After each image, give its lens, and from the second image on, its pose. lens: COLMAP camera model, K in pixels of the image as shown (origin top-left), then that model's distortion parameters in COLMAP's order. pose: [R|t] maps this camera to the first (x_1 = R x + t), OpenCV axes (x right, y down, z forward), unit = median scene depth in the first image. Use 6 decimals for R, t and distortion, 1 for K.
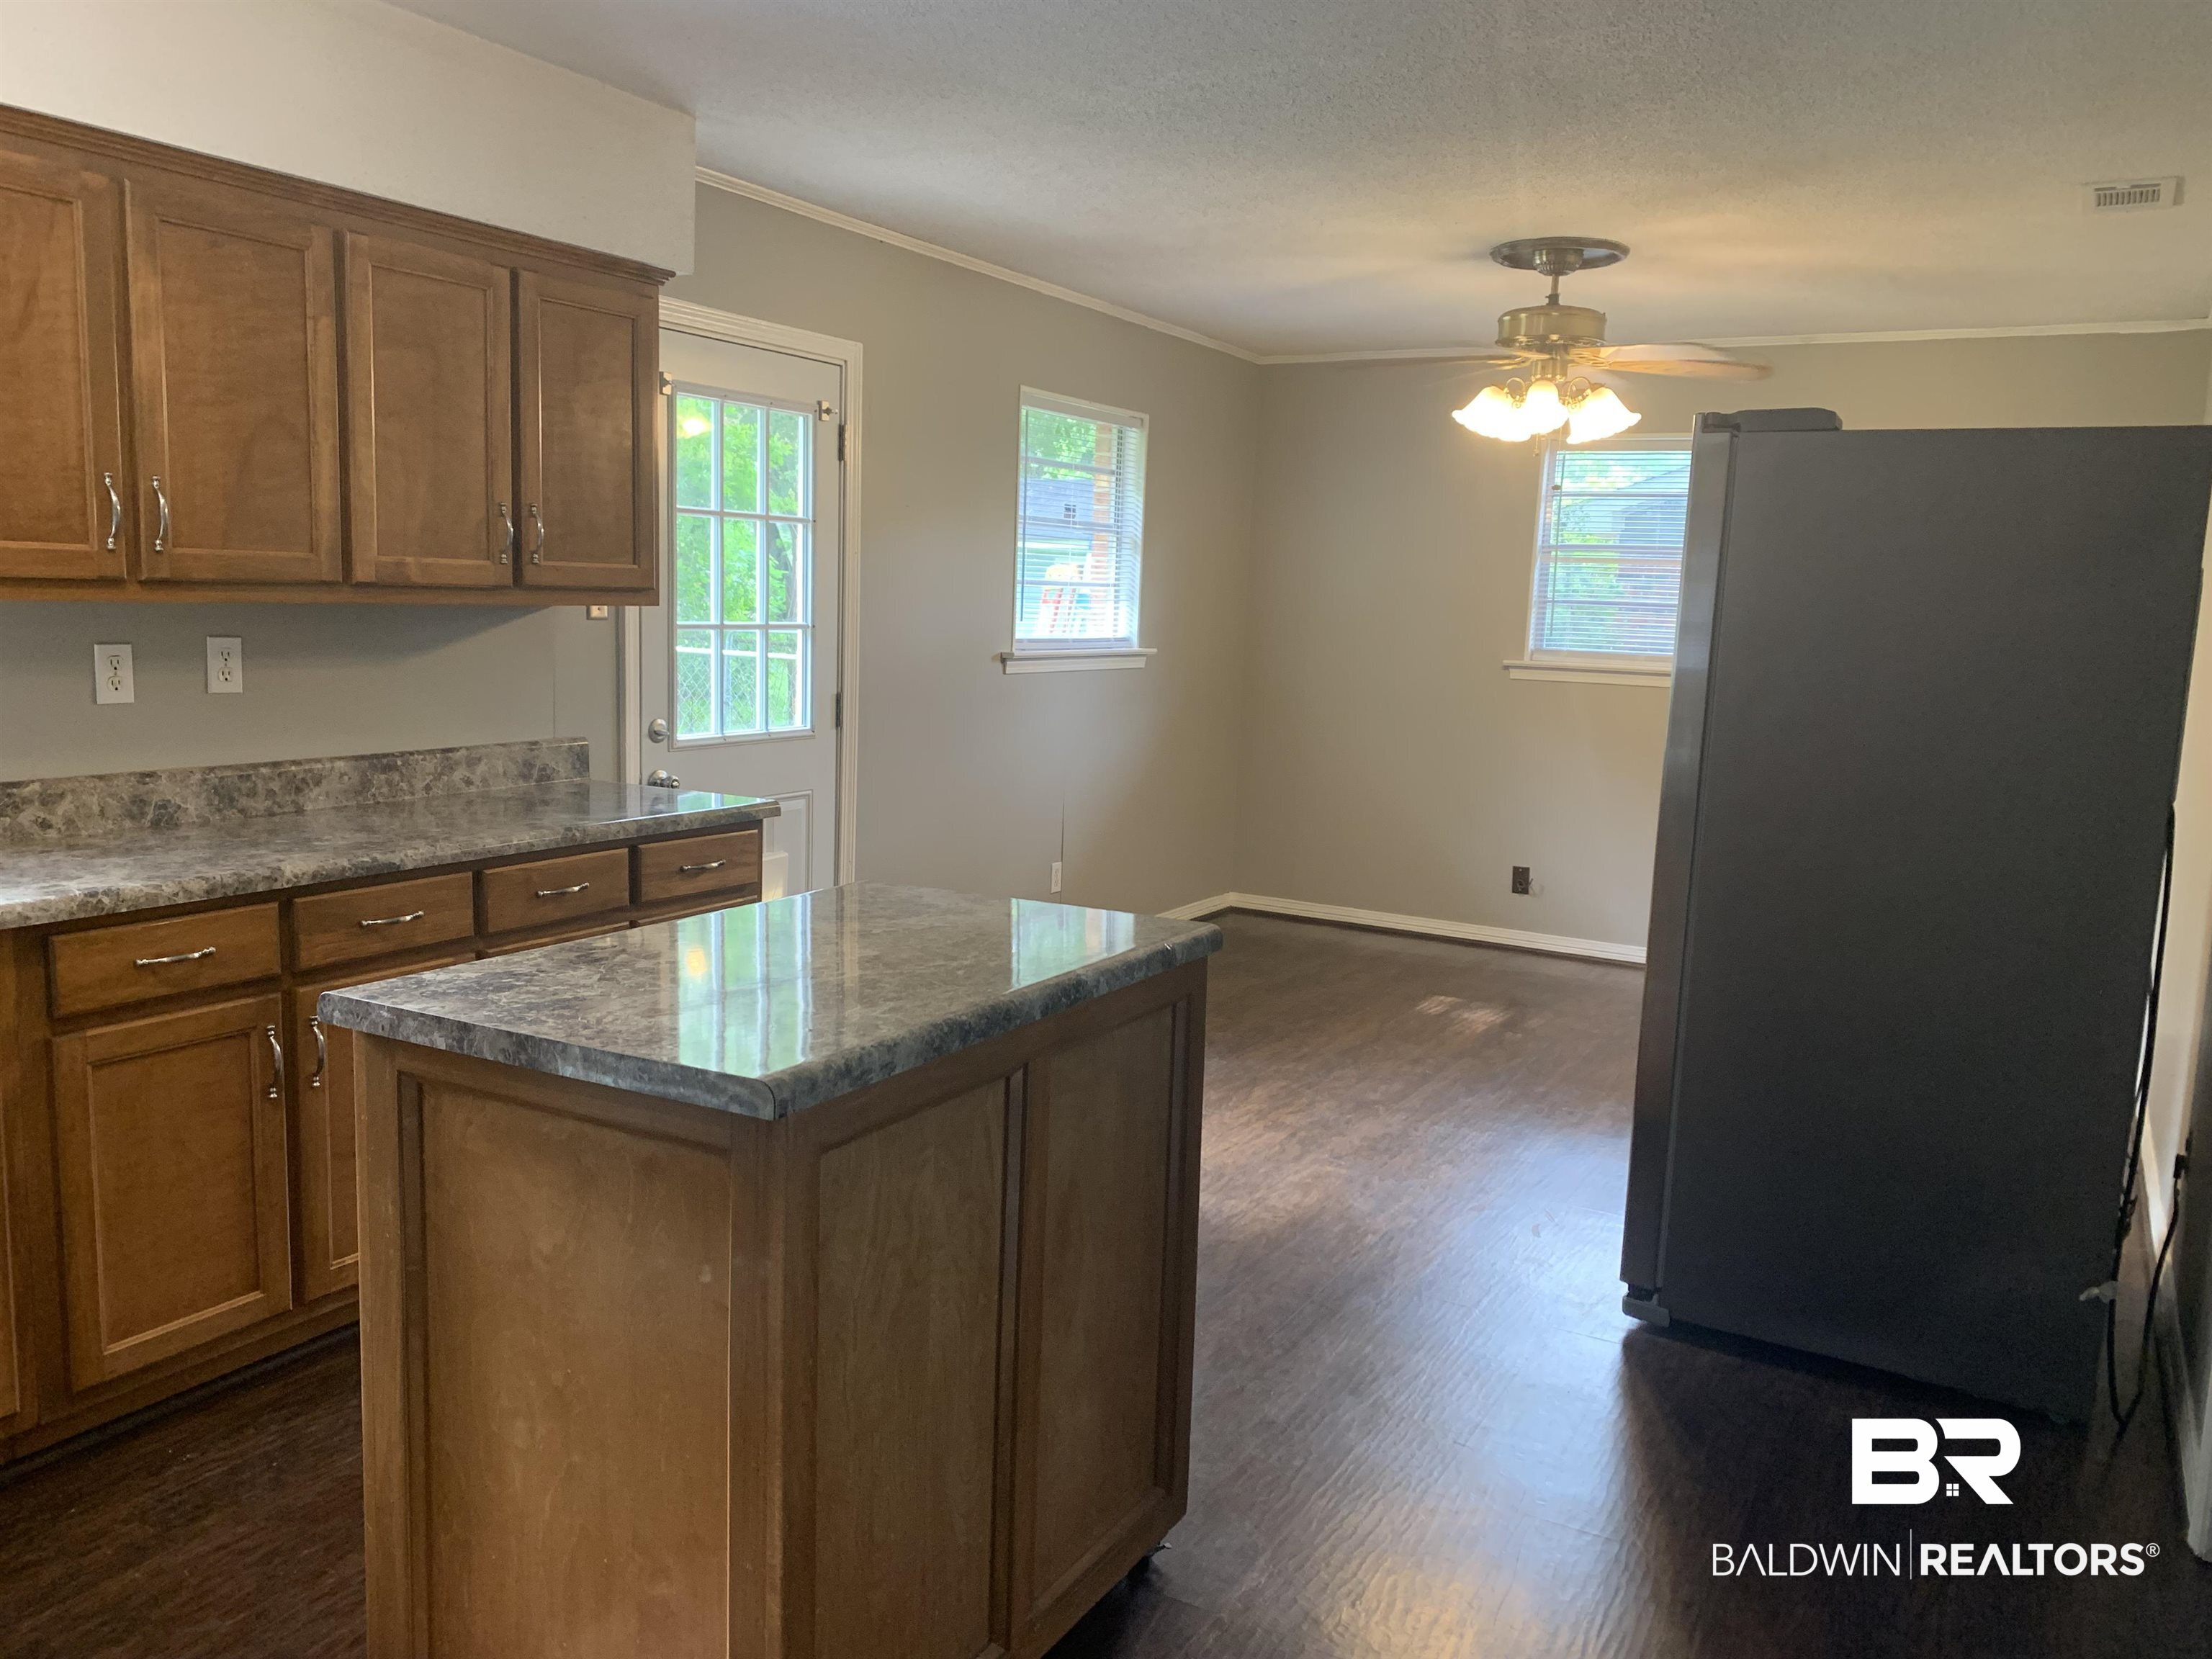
lens RADIAL K [[1671.3, 0, 1115.3], [0, 1671.3, 823.5], [0, 0, 1]] dist [0.073633, -0.116315]
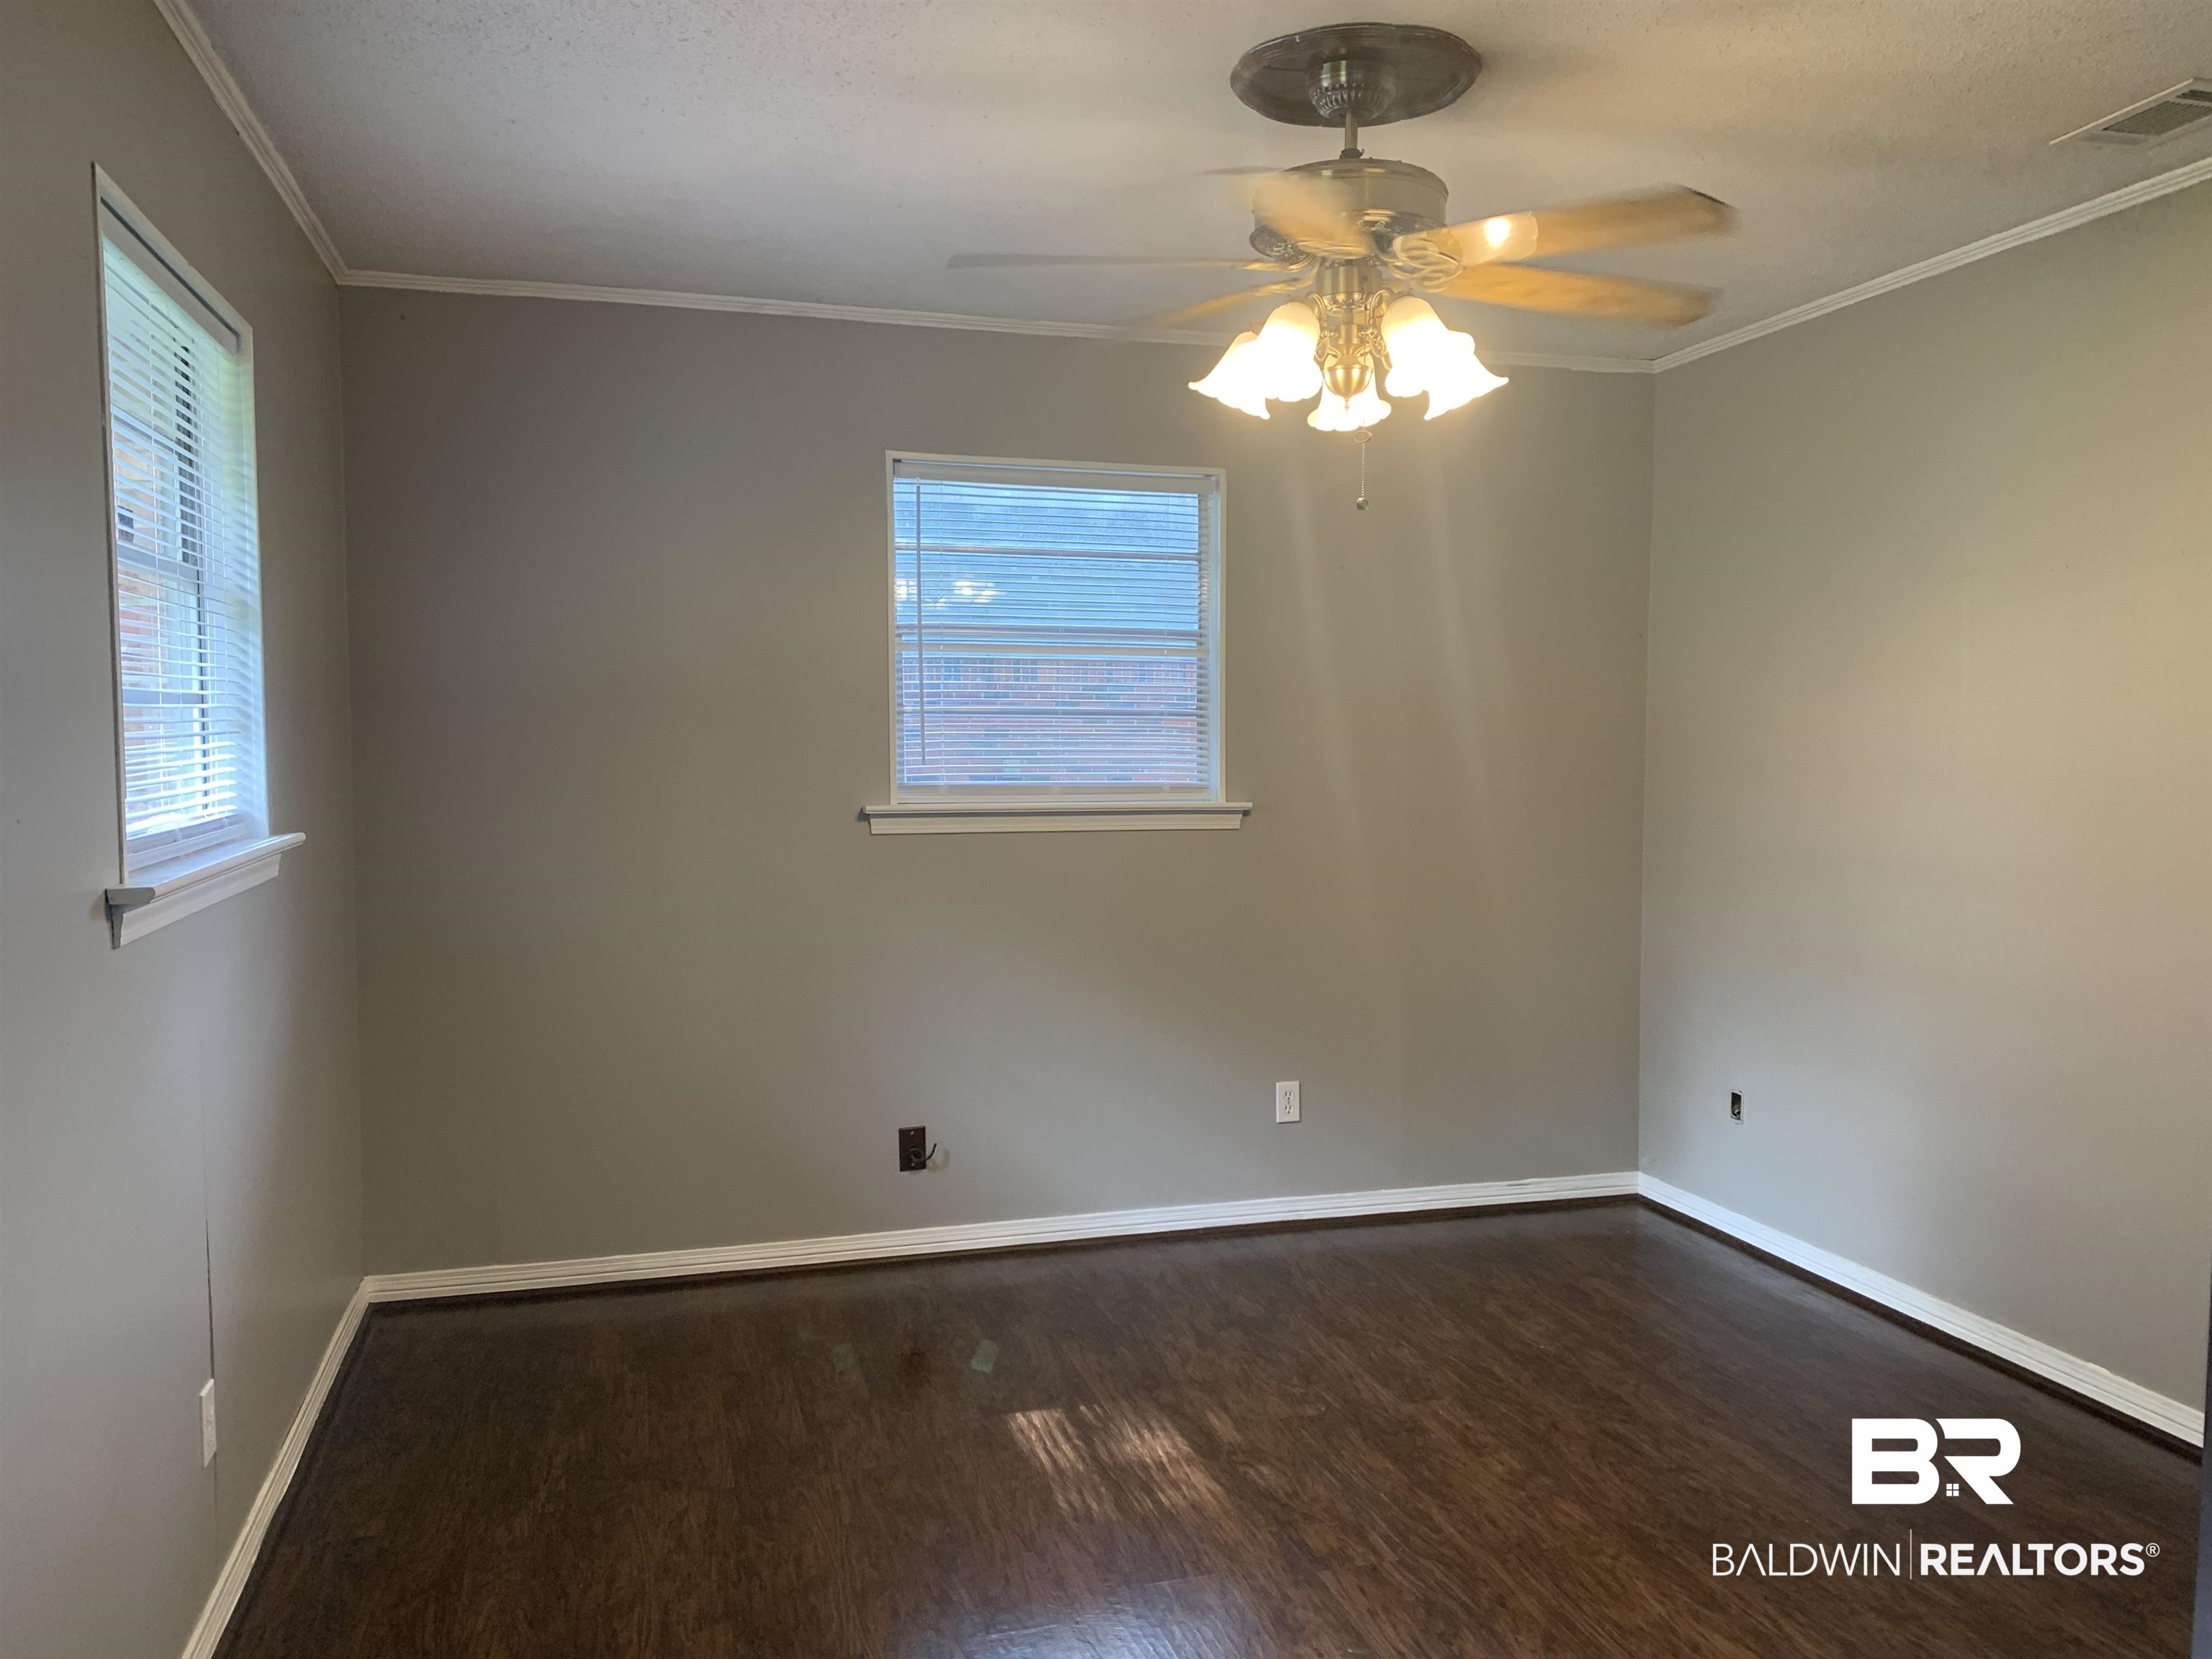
lens RADIAL K [[1671.3, 0, 1115.3], [0, 1671.3, 823.5], [0, 0, 1]] dist [0.073633, -0.116315]
pose [[0.700492, -0.079100, 0.709263, -0.149936], [0.124104, 0.992198, -0.011915, -0.074434], [-0.702787, 0.096369, 0.704843, 0.517267]]
